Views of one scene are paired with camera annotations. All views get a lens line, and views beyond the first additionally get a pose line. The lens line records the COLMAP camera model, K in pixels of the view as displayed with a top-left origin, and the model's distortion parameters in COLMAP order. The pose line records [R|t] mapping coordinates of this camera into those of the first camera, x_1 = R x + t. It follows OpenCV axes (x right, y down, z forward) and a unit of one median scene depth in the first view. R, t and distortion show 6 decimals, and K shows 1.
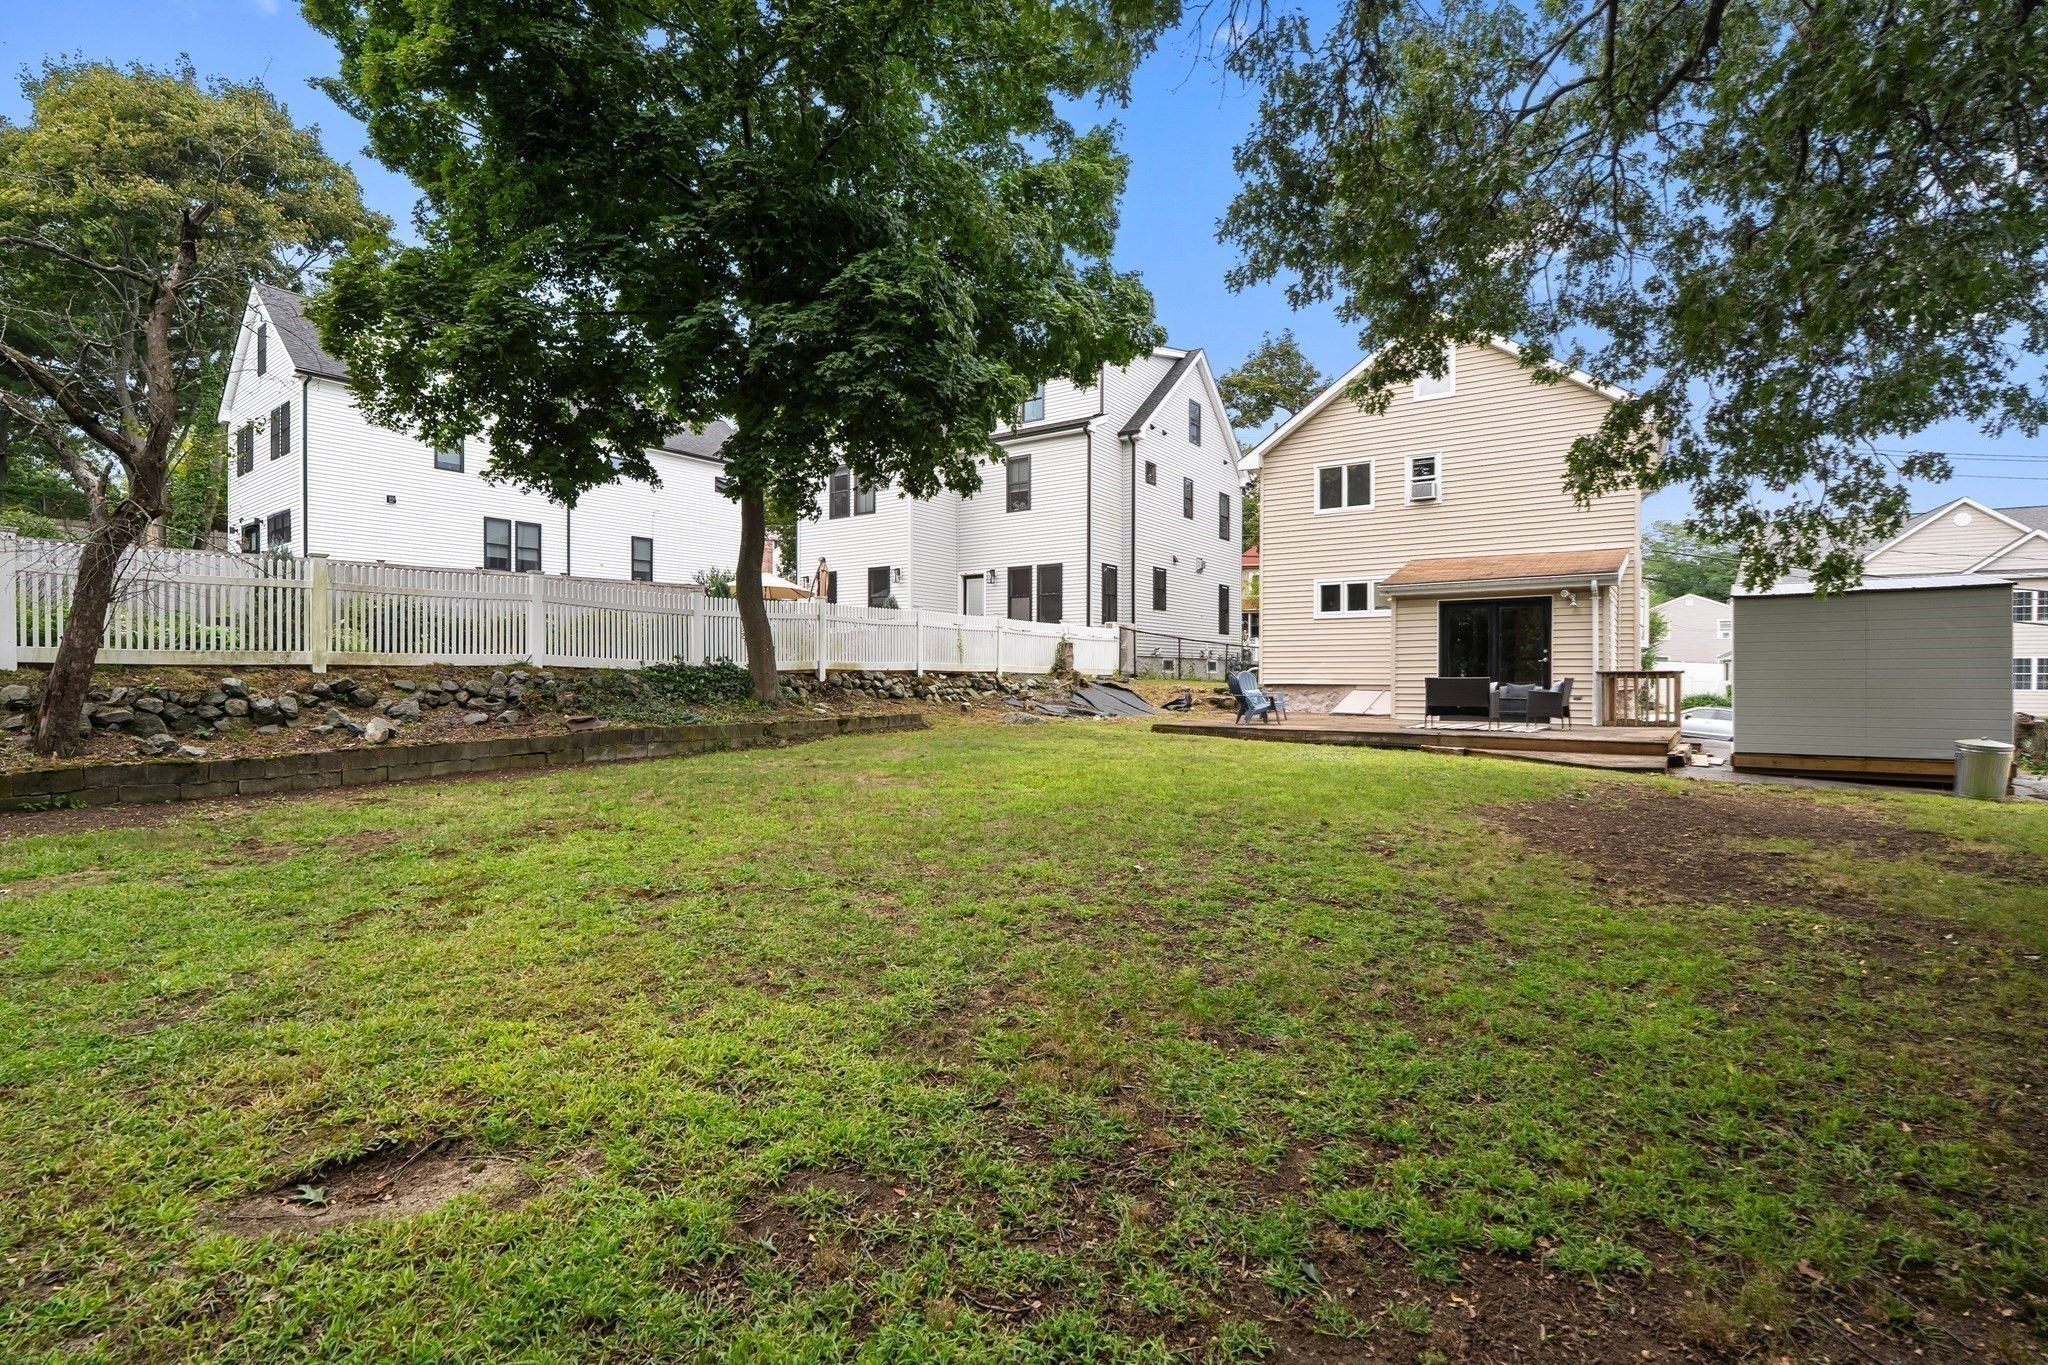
lens RADIAL K [[919.5, 0, 1011.5], [0, 919.5, 676.7], [0, 0, 1]] dist [-0.021088, -0.000120]
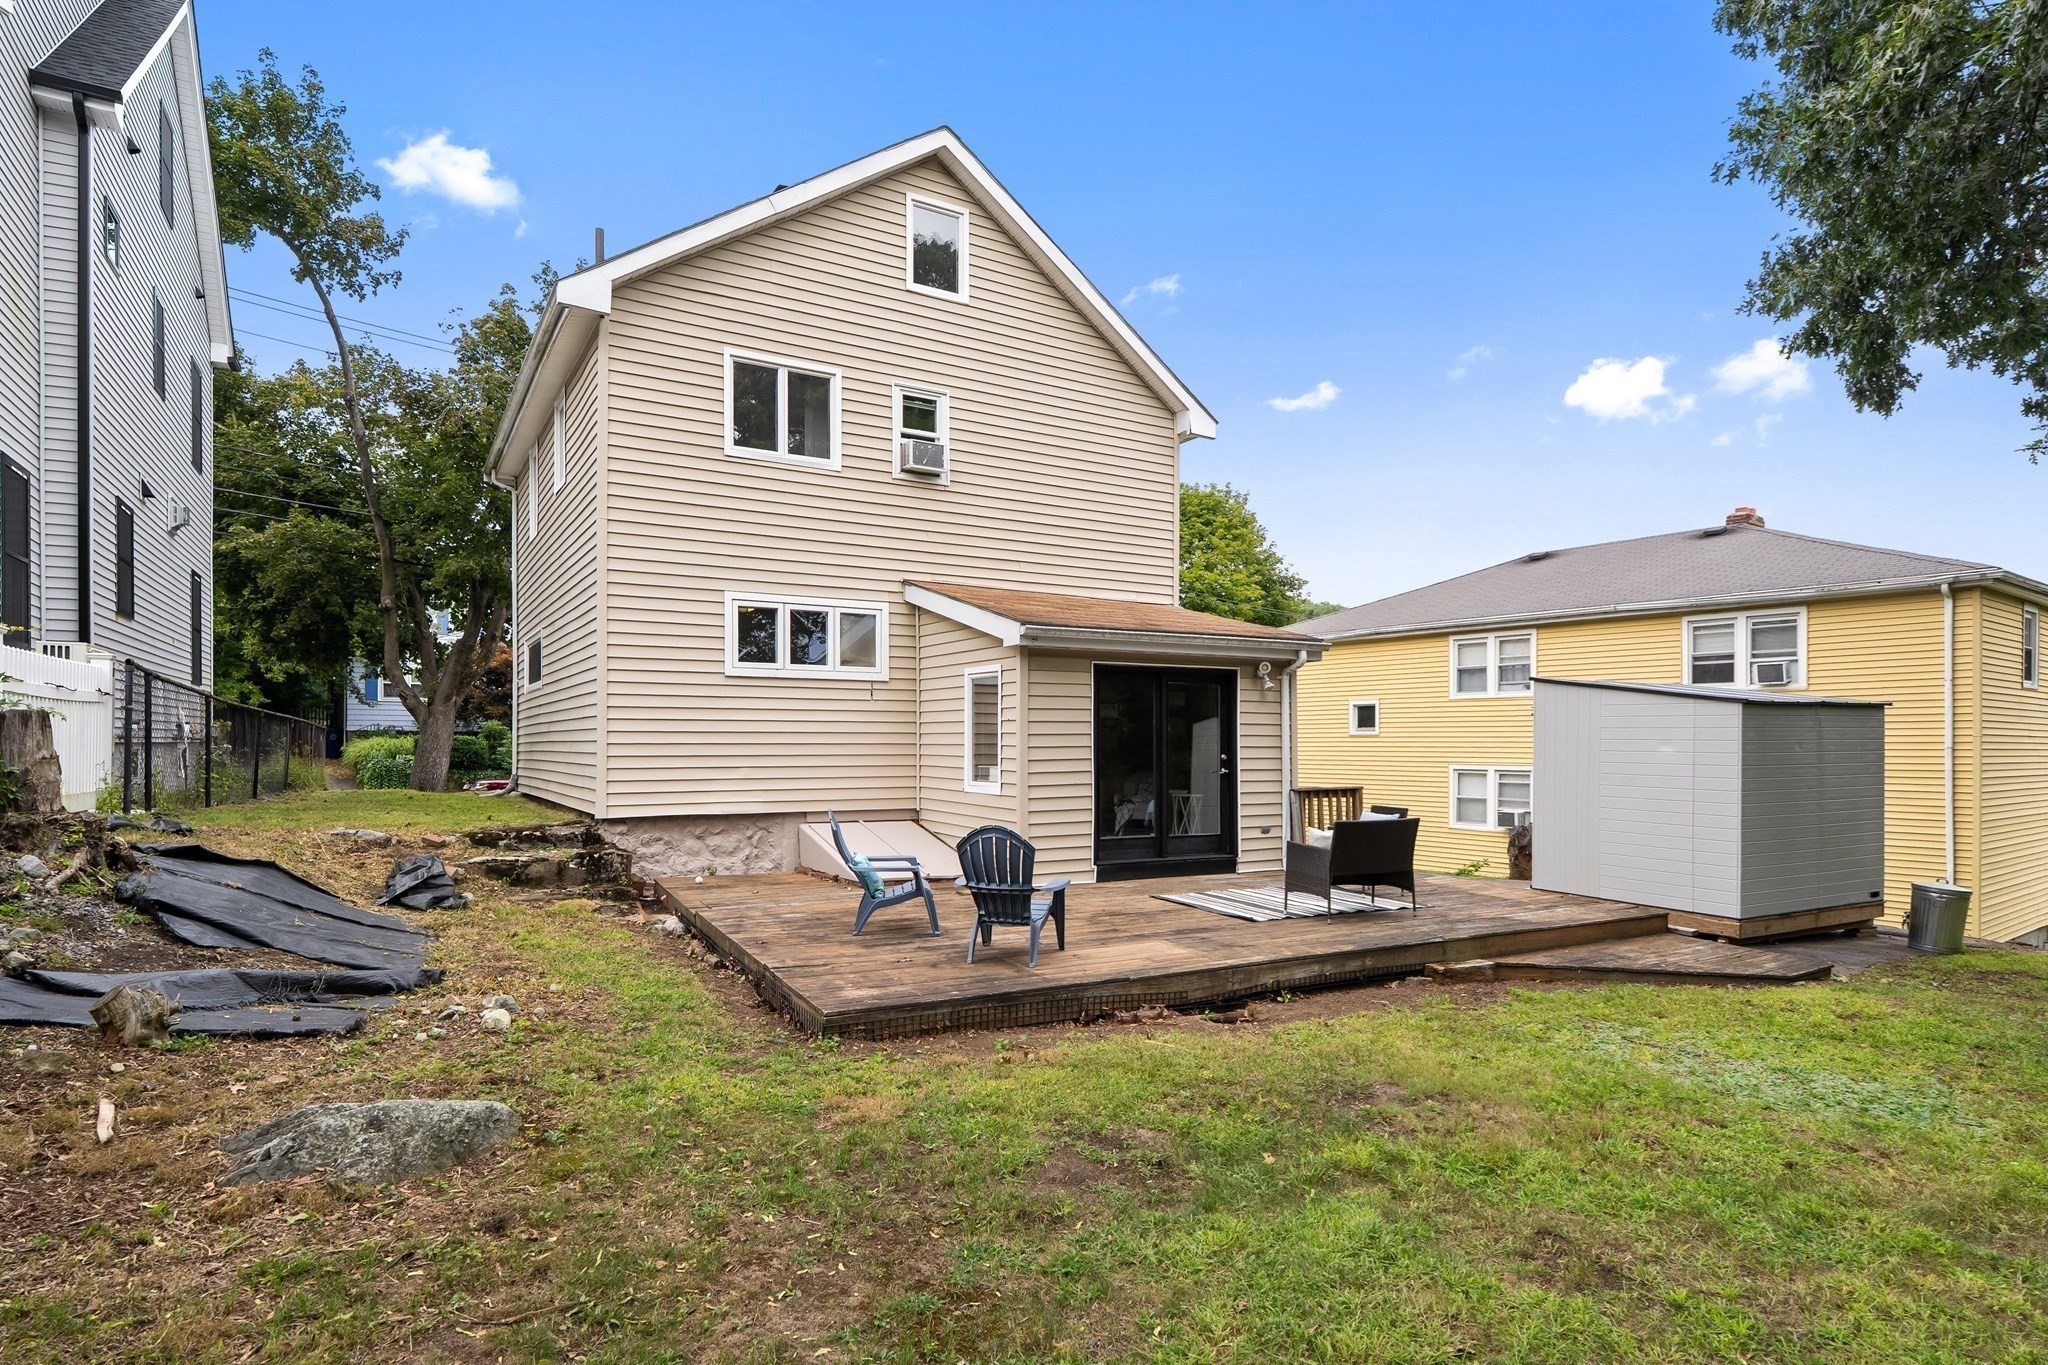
lens RADIAL K [[1089.7, 0, 1029.6], [0, 1089.7, 745.8], [0, 0, 1]] dist [-0.005112, 0.000326]
pose [[0.412286, -0.004866, 0.911041, -0.109905], [-0.002607, 0.999975, 0.006522, -0.029523], [-0.911051, -0.005064, 0.412264, 0.597506]]
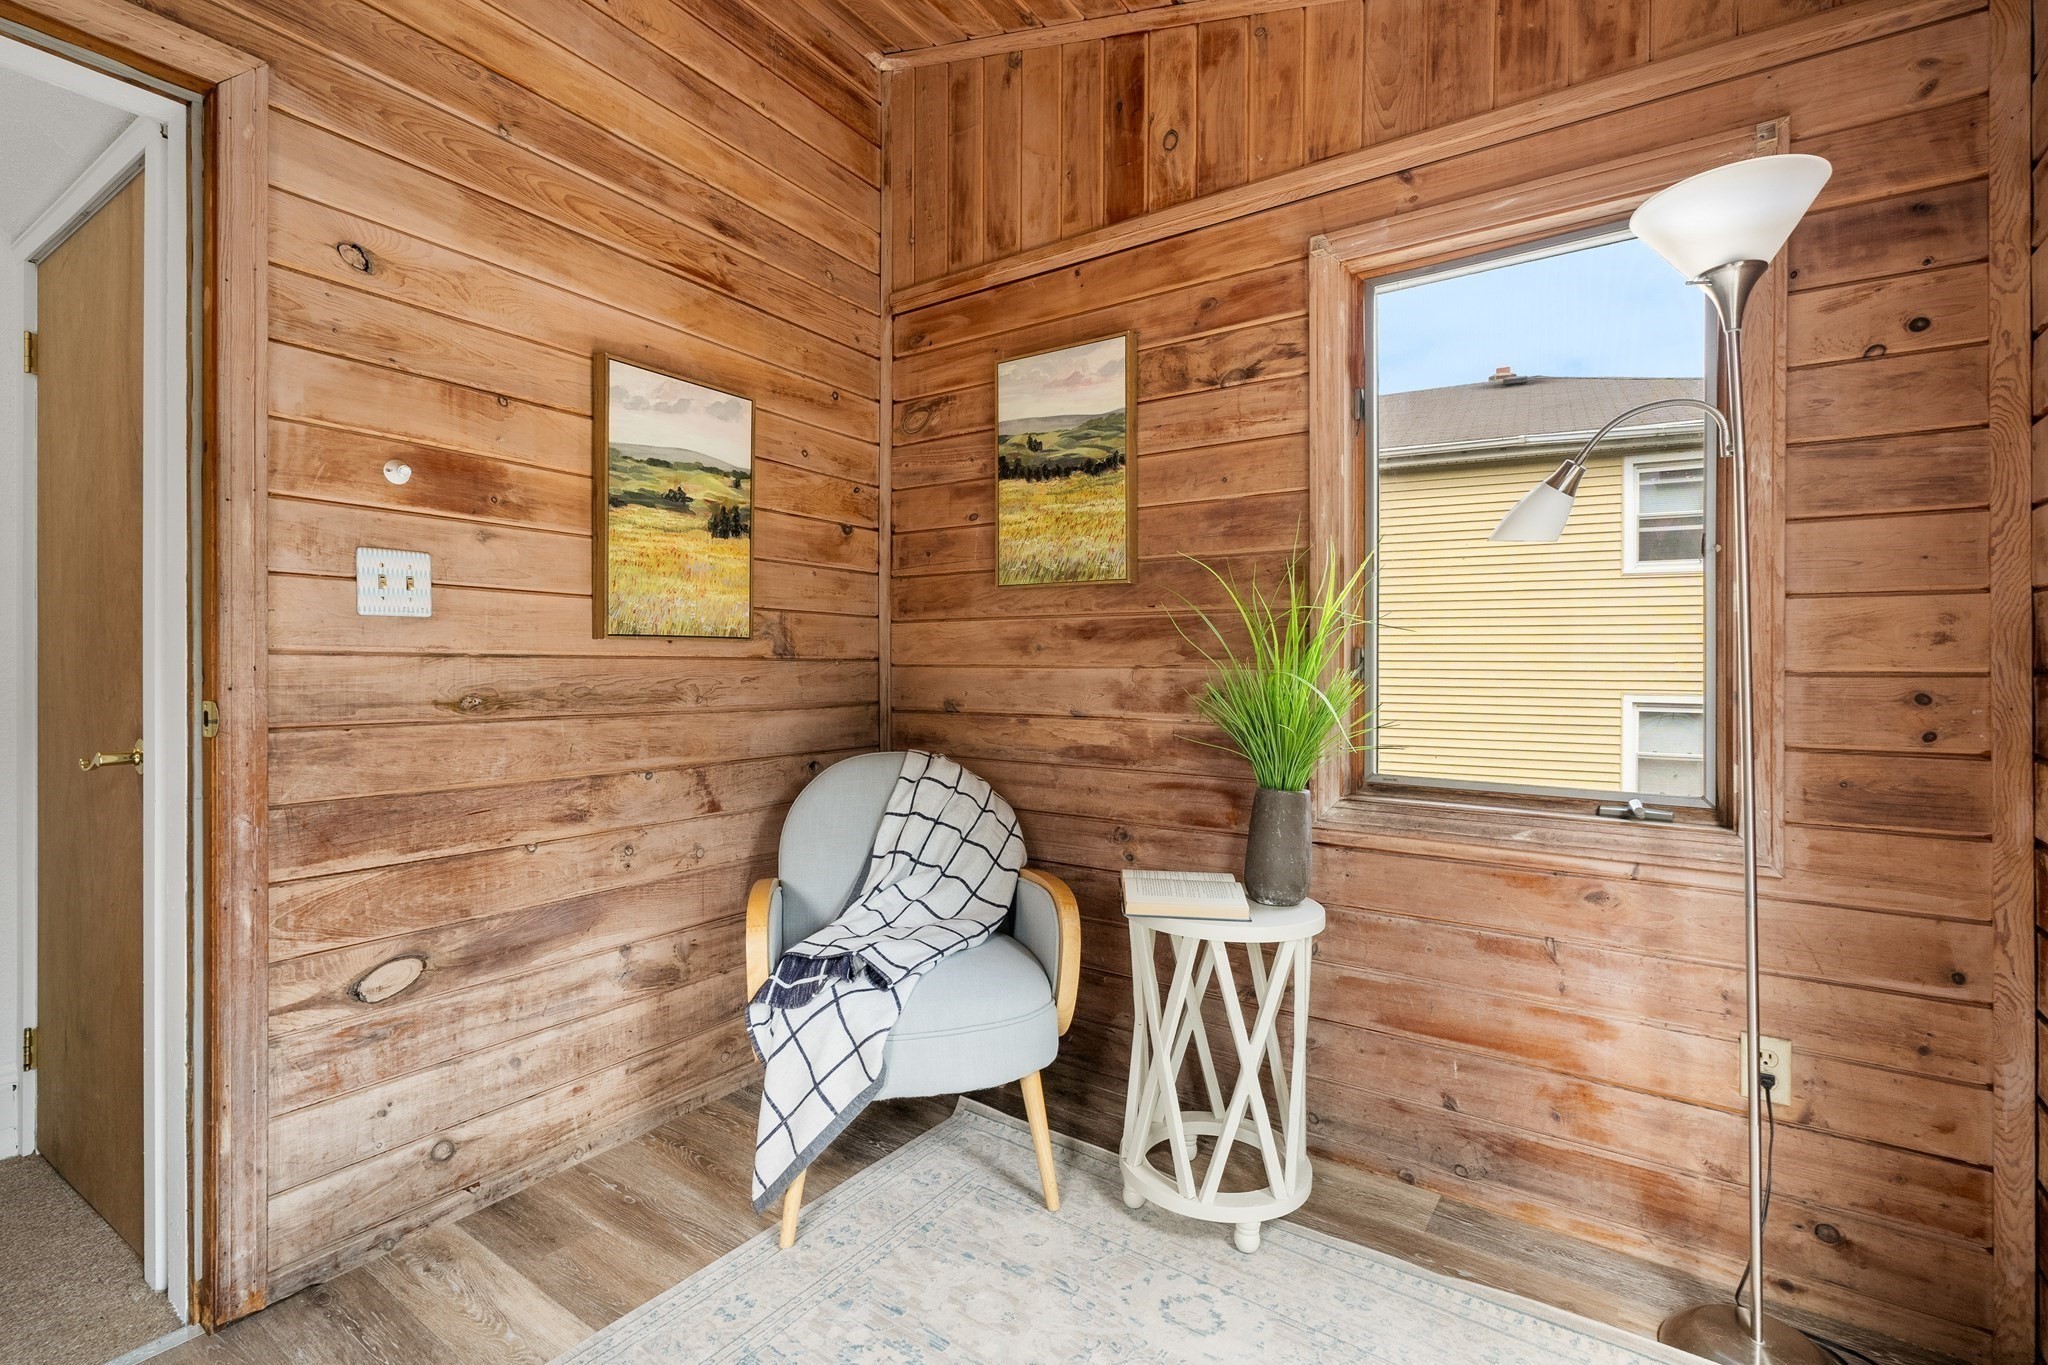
lens RADIAL K [[919.5, 0, 1011.5], [0, 919.5, 676.7], [0, 0, 1]] dist [-0.021088, -0.000120]
pose [[-0.014000, -0.010584, 0.999846, 0.402586], [-0.005212, 0.999931, 0.010512, -0.019436], [-0.999888, -0.005064, -0.014054, 0.789458]]
